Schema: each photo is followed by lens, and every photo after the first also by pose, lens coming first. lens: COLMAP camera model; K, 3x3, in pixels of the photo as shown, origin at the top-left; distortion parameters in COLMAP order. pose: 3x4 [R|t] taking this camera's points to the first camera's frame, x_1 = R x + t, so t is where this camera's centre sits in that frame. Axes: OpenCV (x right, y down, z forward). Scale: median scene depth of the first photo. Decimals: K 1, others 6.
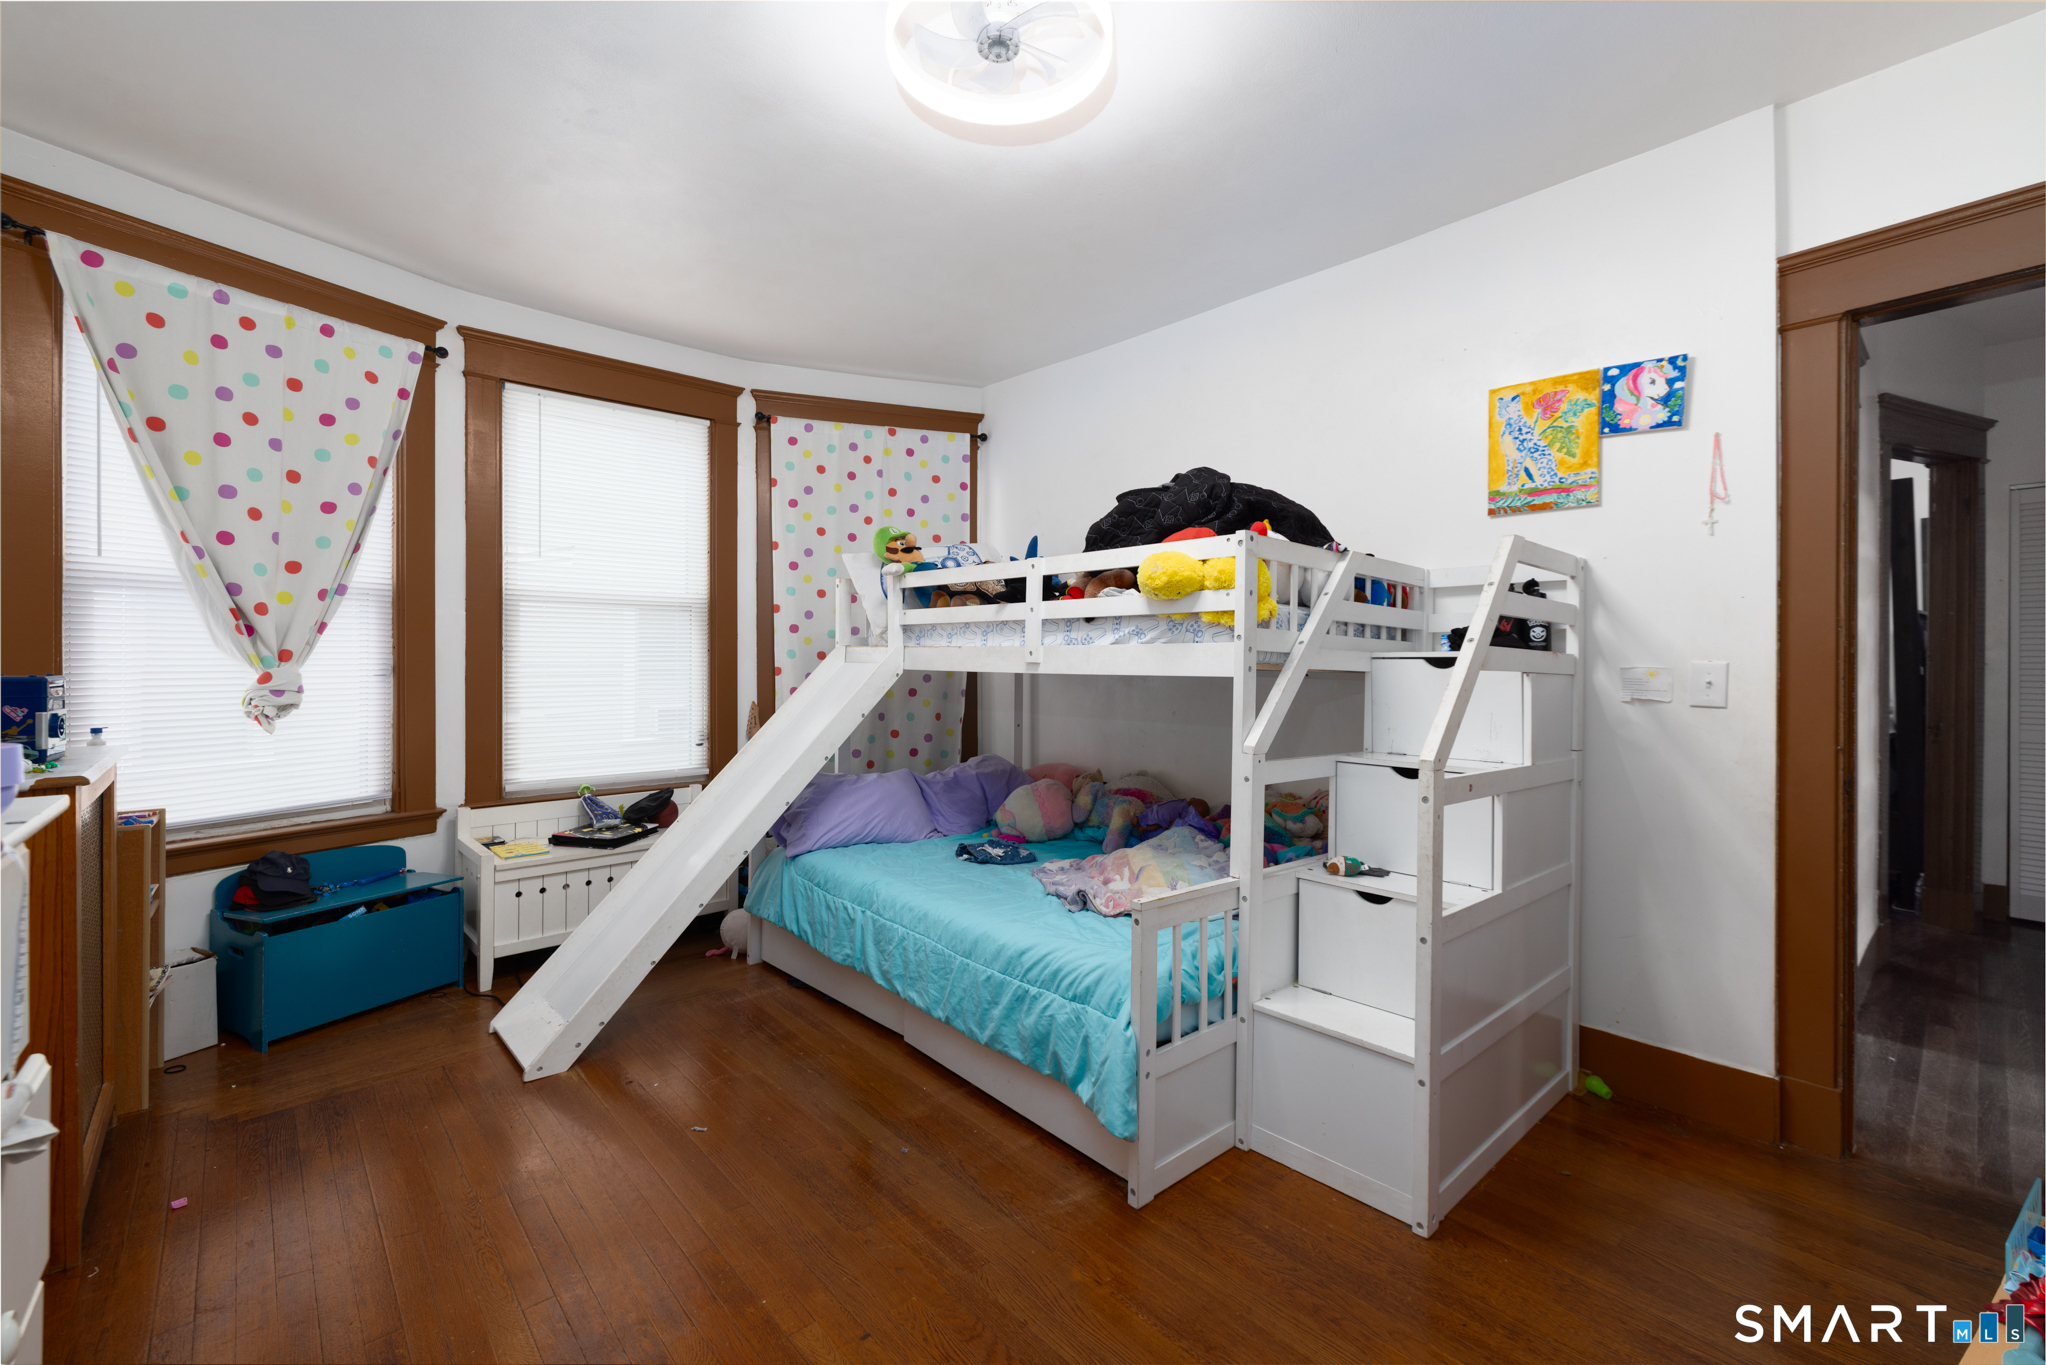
lens RADIAL K [[863.8, 0, 971.4], [0, 863.8, 658.1], [0, 0, 1]] dist [-0.002937, -0.000583]
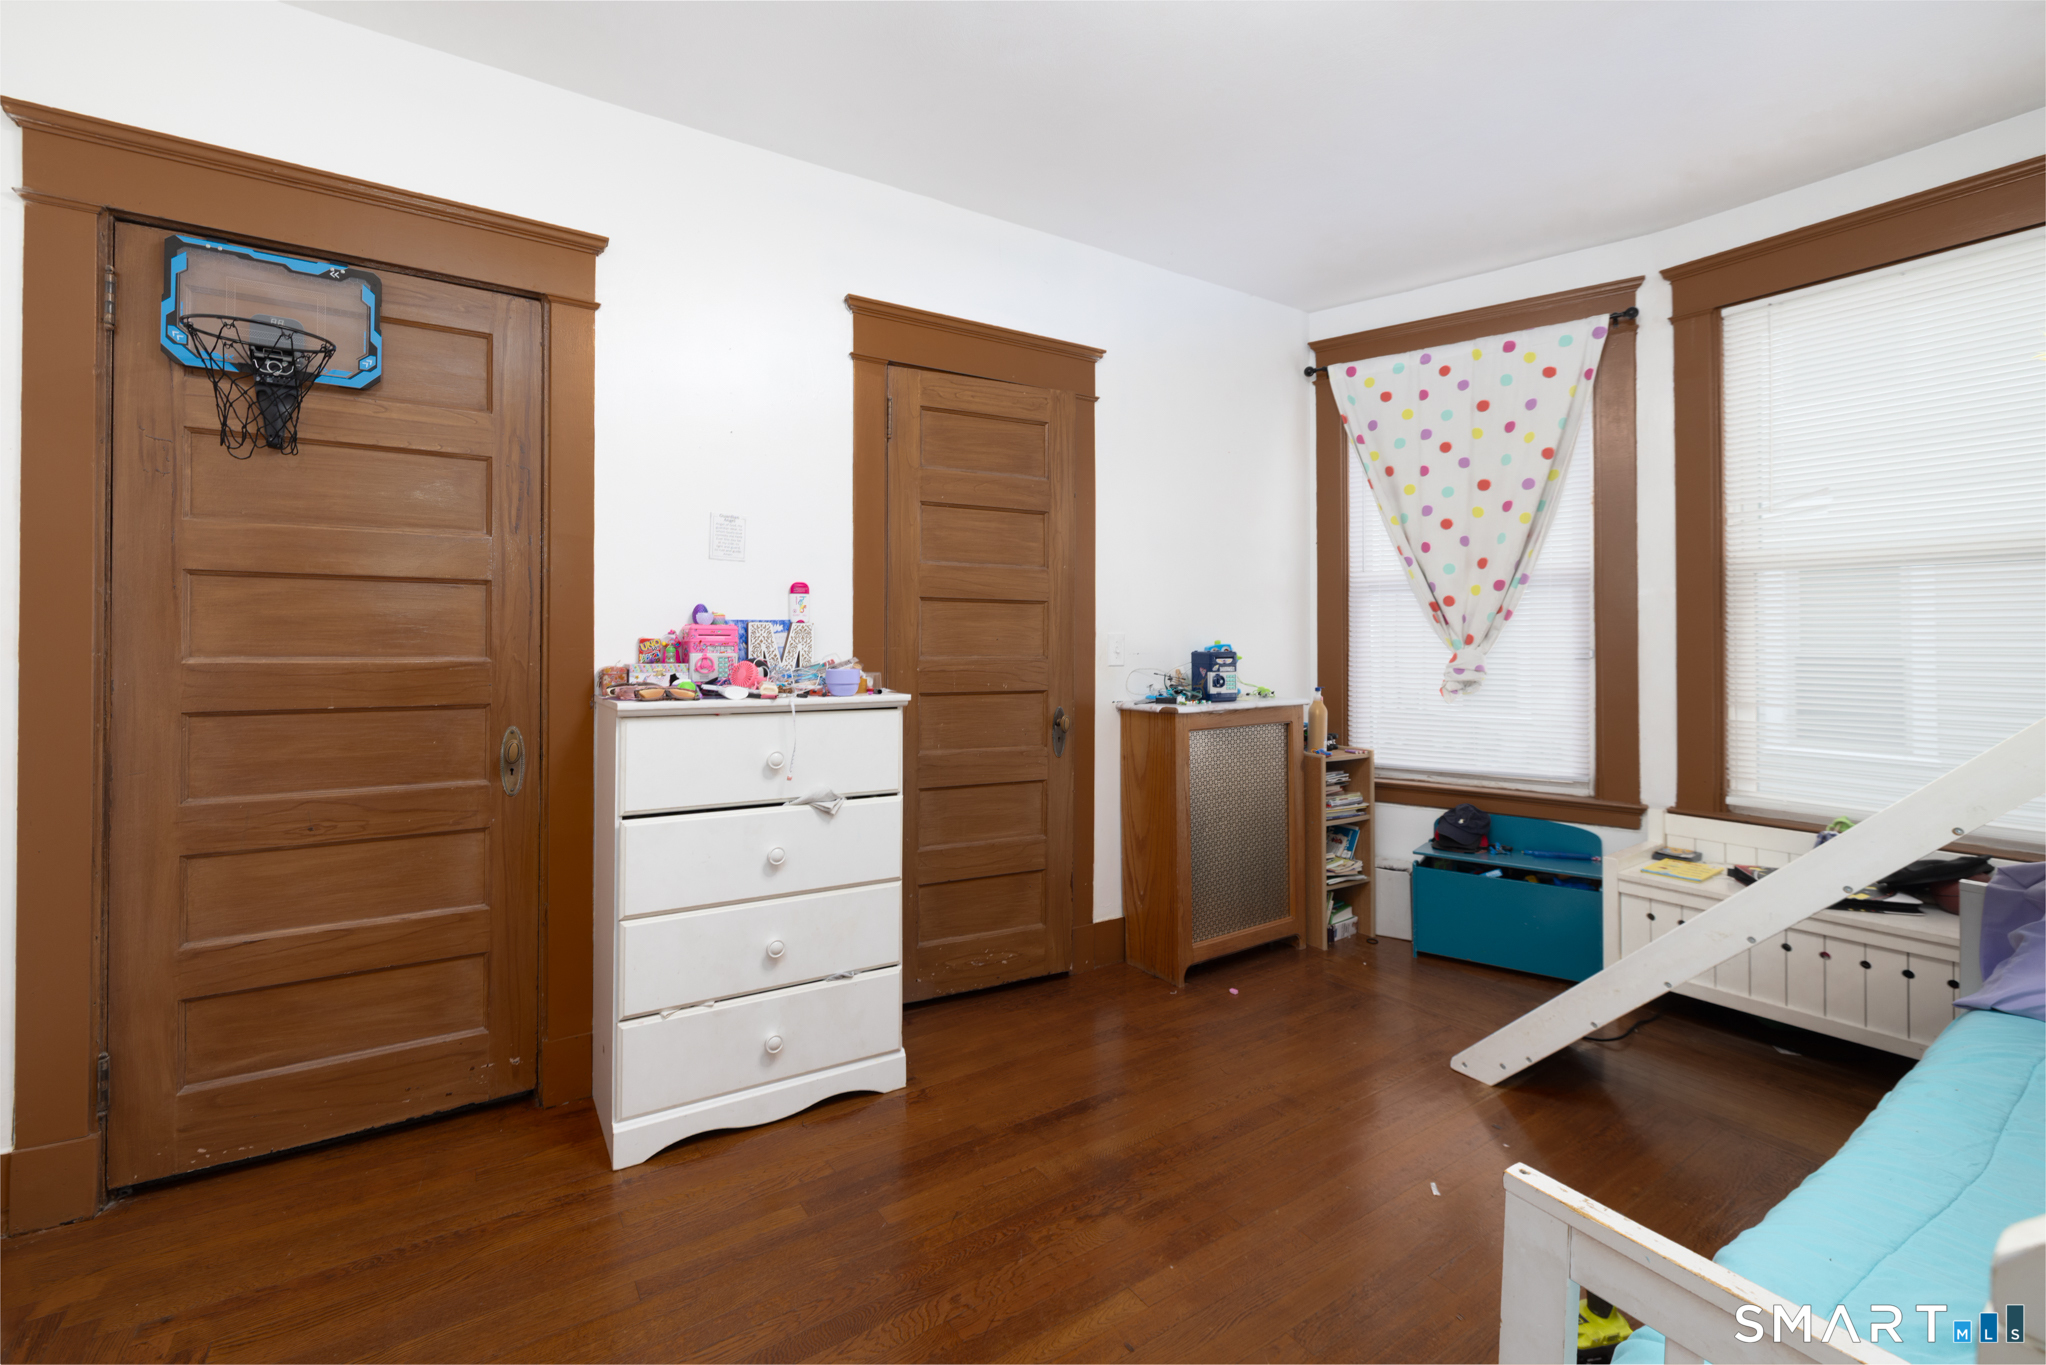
lens RADIAL K [[883.5, 0, 1028.1], [0, 883.5, 636.5], [0, 0, 1]] dist [-0.001412, -0.000470]
pose [[-0.126871, -0.007615, -0.991890, 0.477735], [-0.002322, 0.999970, -0.007380, 0.003183], [0.991917, 0.001367, -0.126885, 0.555713]]
